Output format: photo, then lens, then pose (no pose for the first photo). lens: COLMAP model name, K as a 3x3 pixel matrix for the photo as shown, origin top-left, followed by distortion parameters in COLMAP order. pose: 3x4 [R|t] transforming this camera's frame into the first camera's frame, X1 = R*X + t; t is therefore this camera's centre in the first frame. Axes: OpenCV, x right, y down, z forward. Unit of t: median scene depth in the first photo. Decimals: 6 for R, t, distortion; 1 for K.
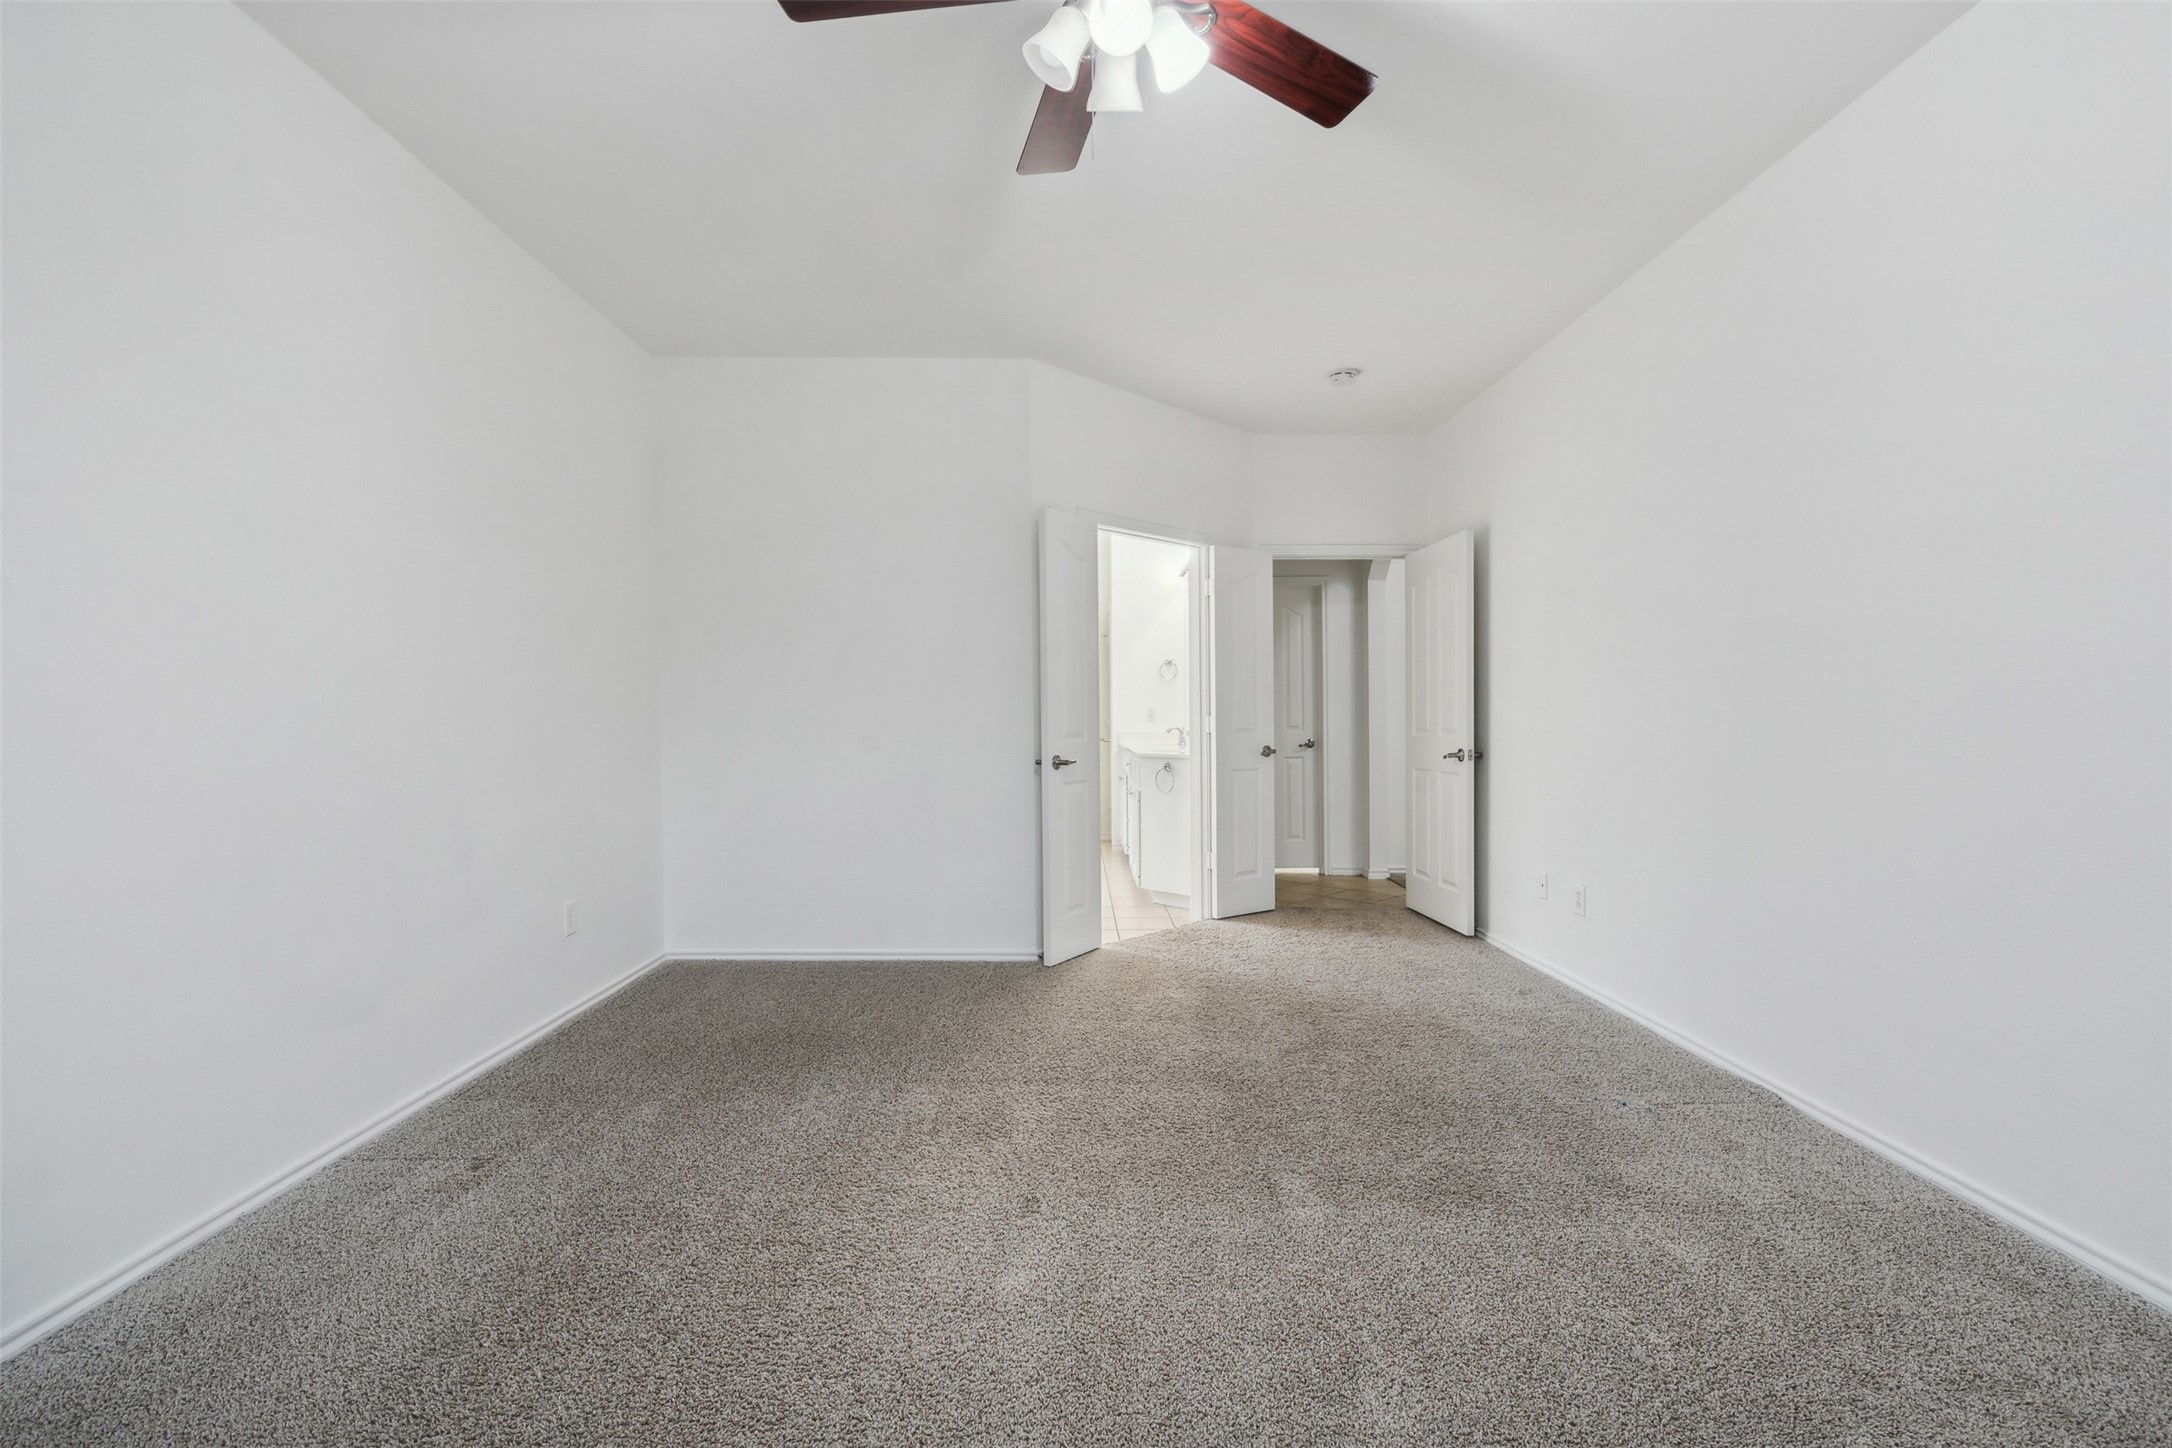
lens RADIAL K [[1004.3, 0, 1076.9], [0, 1004.3, 732.2], [0, 0, 1]] dist [-0.001066, 0.001814]
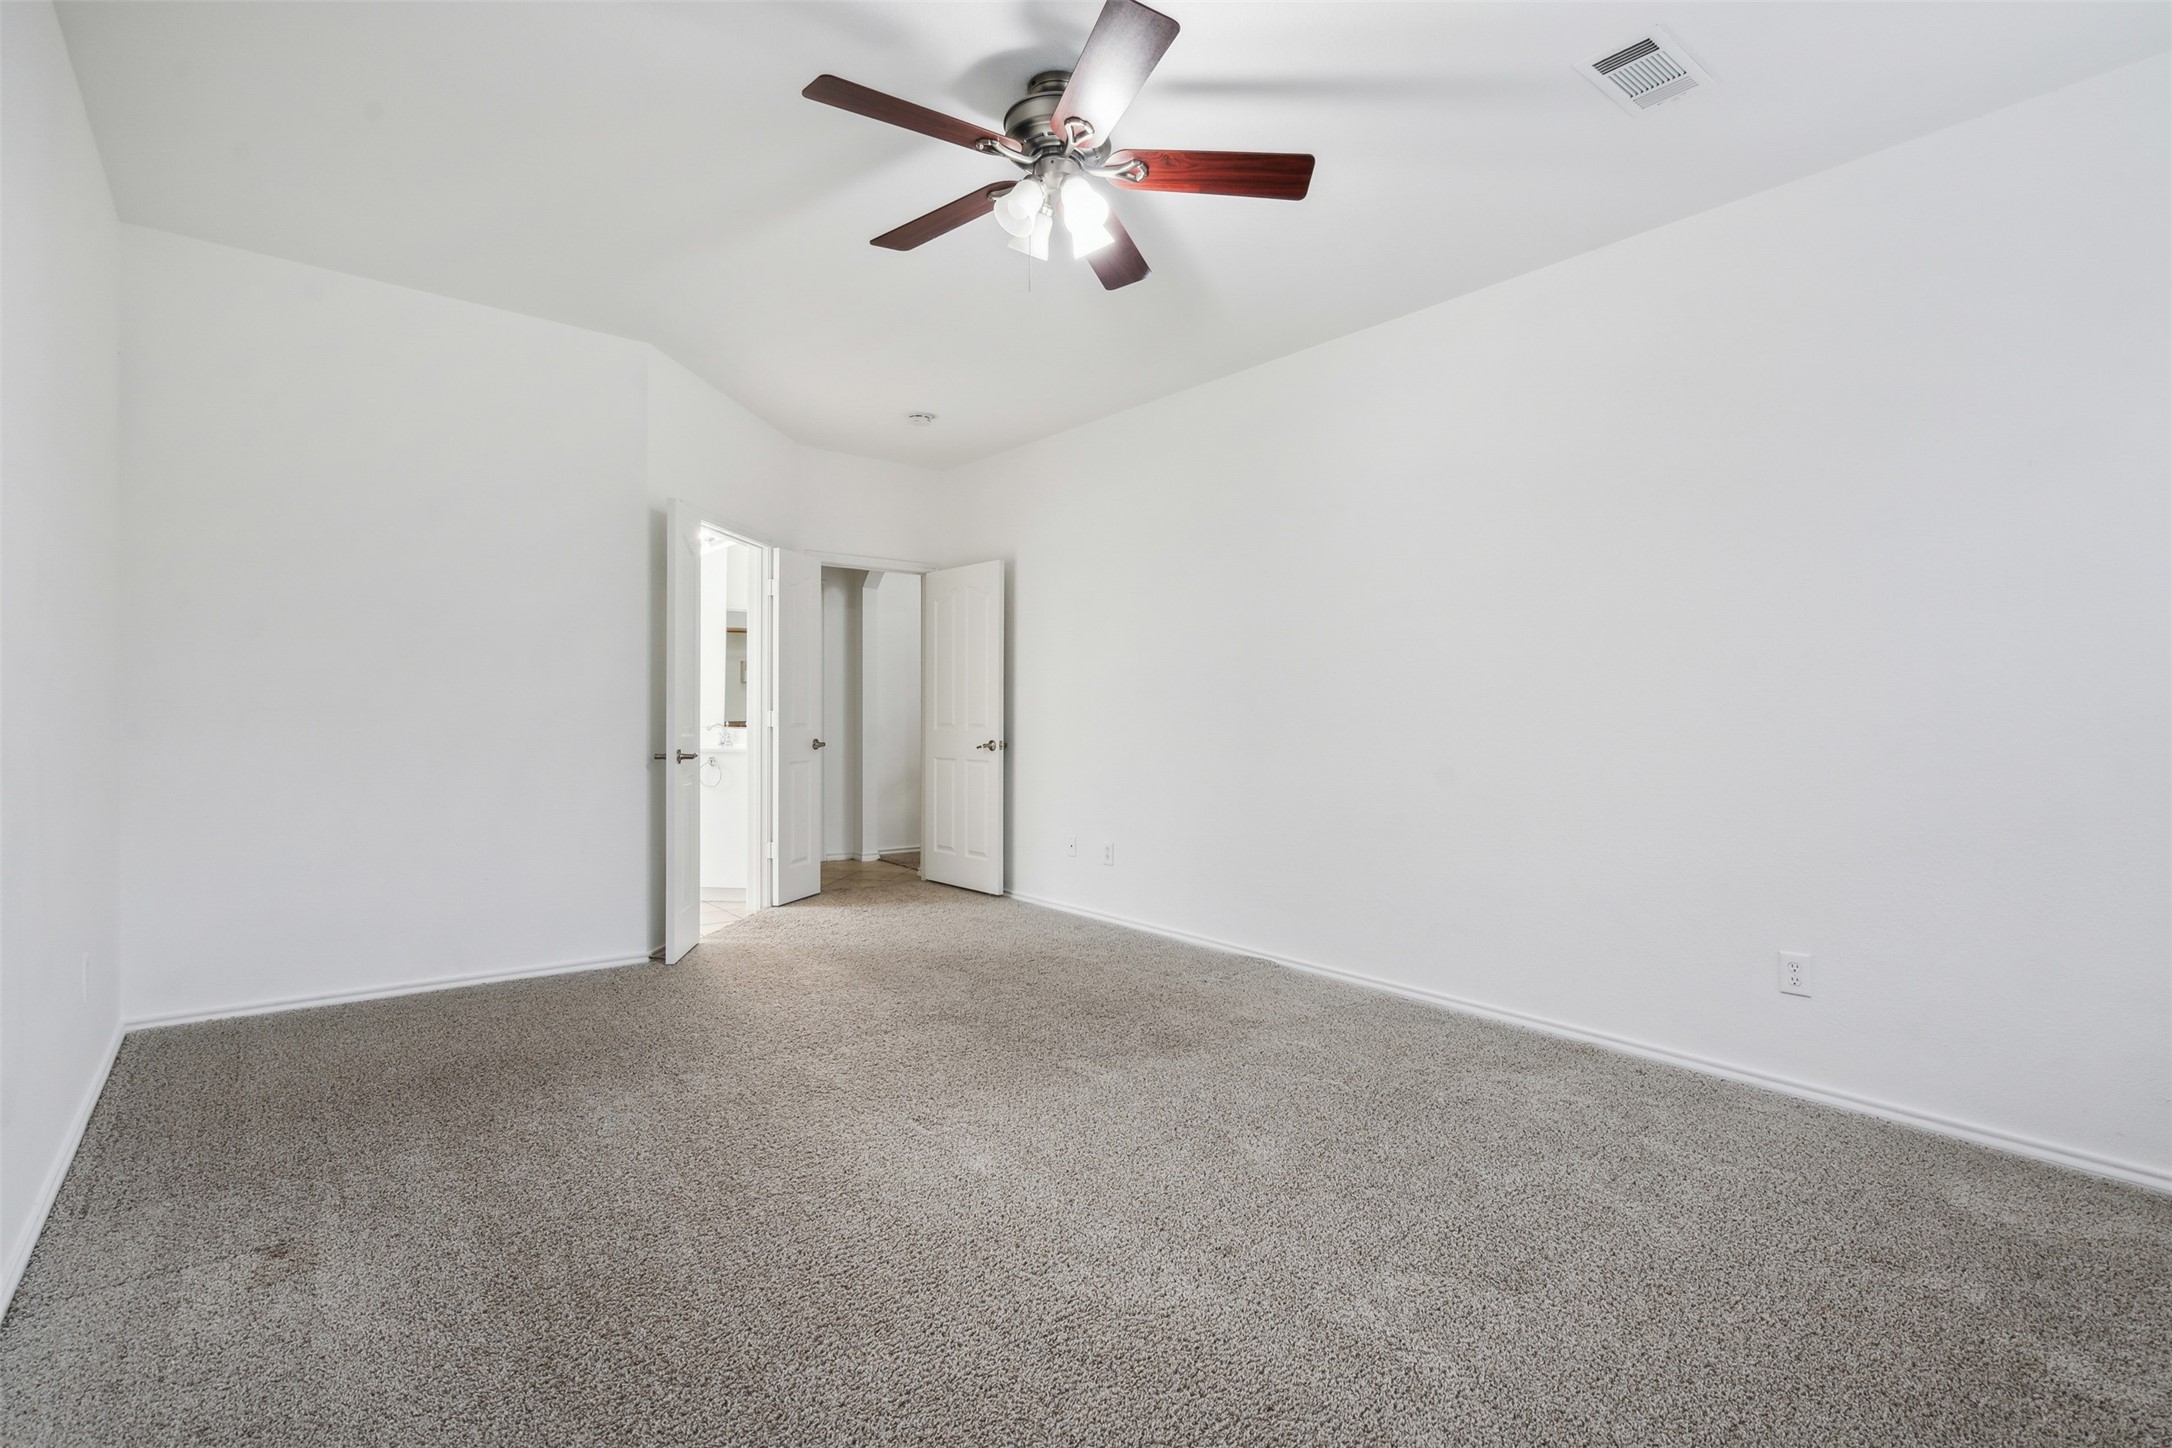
lens RADIAL K [[1030.1, 0, 1091.7], [0, 1030.1, 710.5], [0, 0, 1]] dist [-0.000009, 0.000772]
pose [[0.779128, 0.011177, 0.626765, -0.303502], [-0.000956, 0.999861, -0.016643, 0.001165], [-0.626864, 0.012367, 0.779030, -0.039058]]
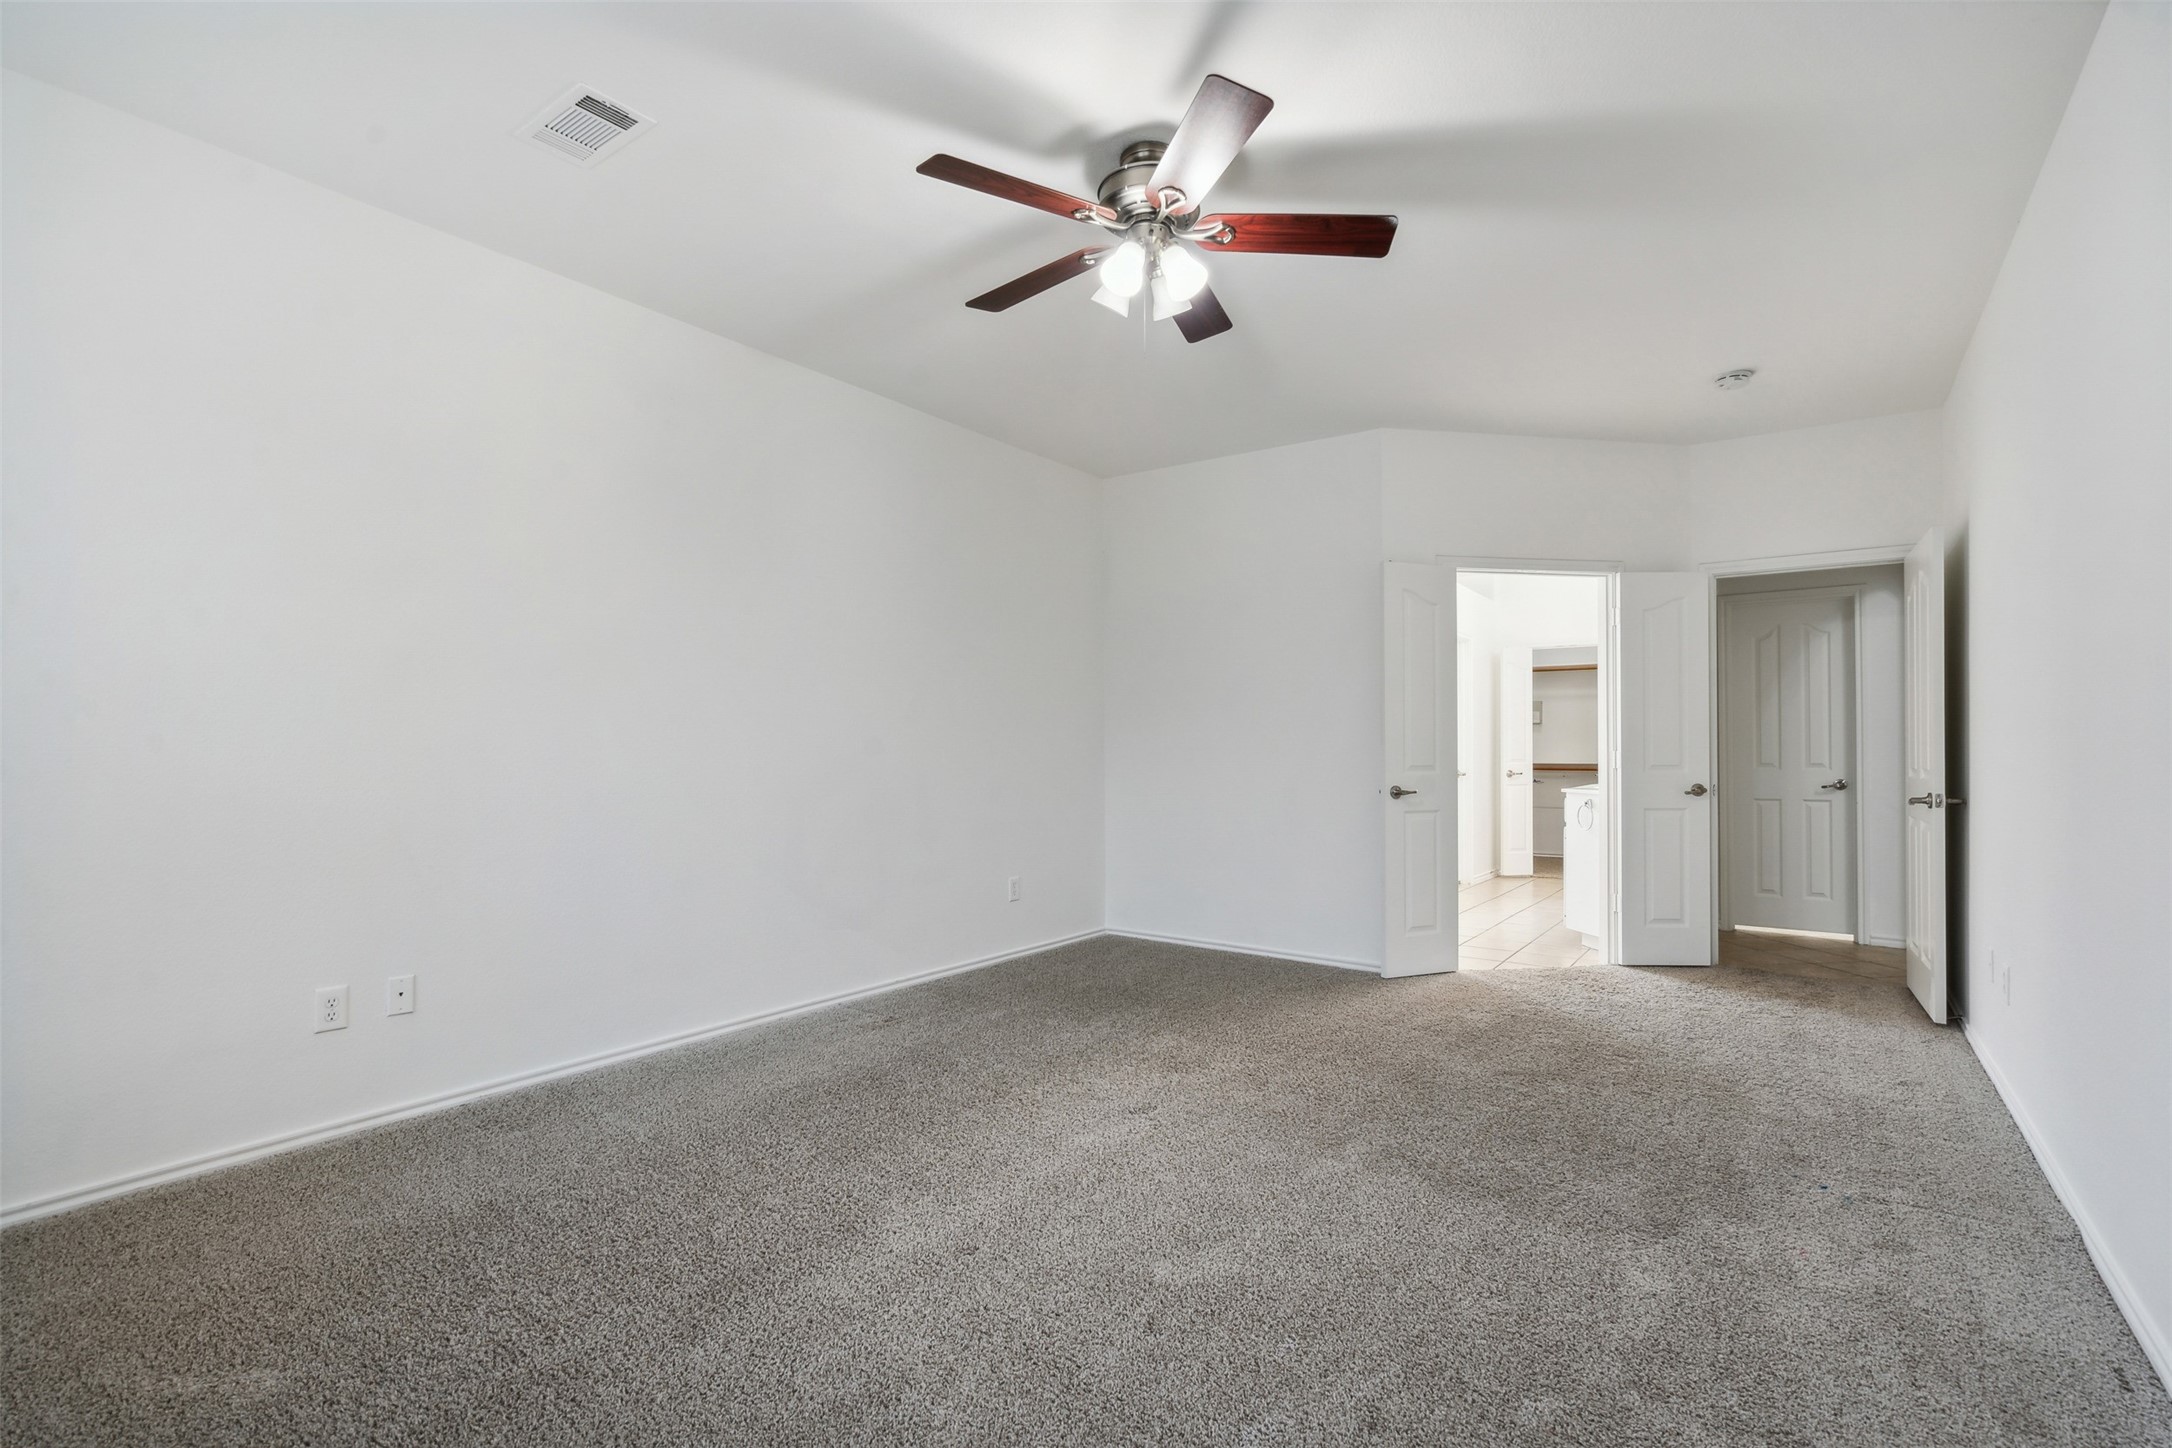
lens RADIAL K [[995.9, 0, 1081.8], [0, 995.9, 744.2], [0, 0, 1]] dist [-0.000738, 0.001092]
pose [[0.805137, 0.004177, -0.593075, 0.310456], [-0.015624, 0.999778, -0.014169, -0.001370], [0.592883, 0.020674, 0.805023, -0.067900]]
